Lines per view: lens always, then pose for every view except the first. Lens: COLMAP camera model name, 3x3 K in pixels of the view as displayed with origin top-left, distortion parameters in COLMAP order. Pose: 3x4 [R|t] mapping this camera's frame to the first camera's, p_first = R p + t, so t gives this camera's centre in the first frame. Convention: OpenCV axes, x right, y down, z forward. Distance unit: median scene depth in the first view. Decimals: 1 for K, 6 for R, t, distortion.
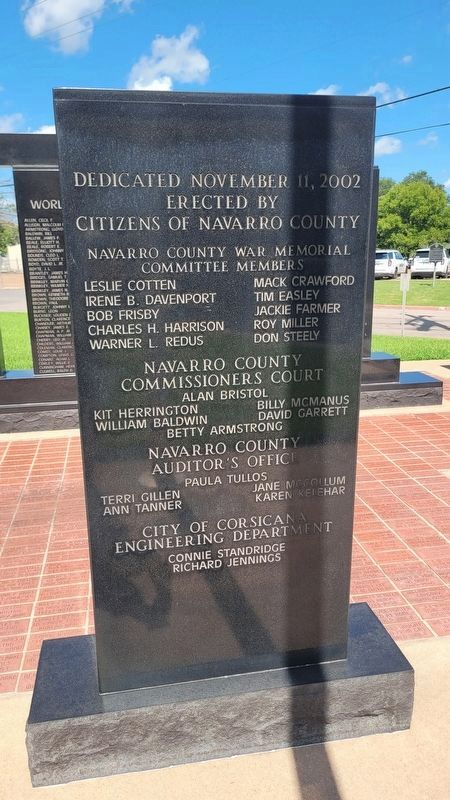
lens RADIAL K [[603.3, 0, 224.8], [0, 603.3, 399.9], [0, 0, 1]] dist [0.012546, -0.001442]
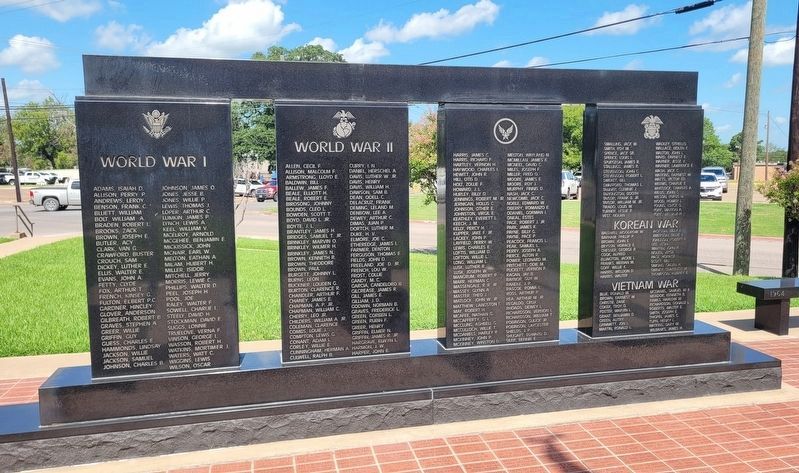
lens RADIAL K [[614.5, 0, 407.4], [0, 614.5, 211.4], [0, 0, 1]] dist [0.015029, 0.002569]
pose [[0.997859, 0.007510, 0.064971, -0.216021], [0.003097, 0.986845, -0.161639, -0.105145], [-0.065330, 0.161494, 0.984709, 0.205177]]
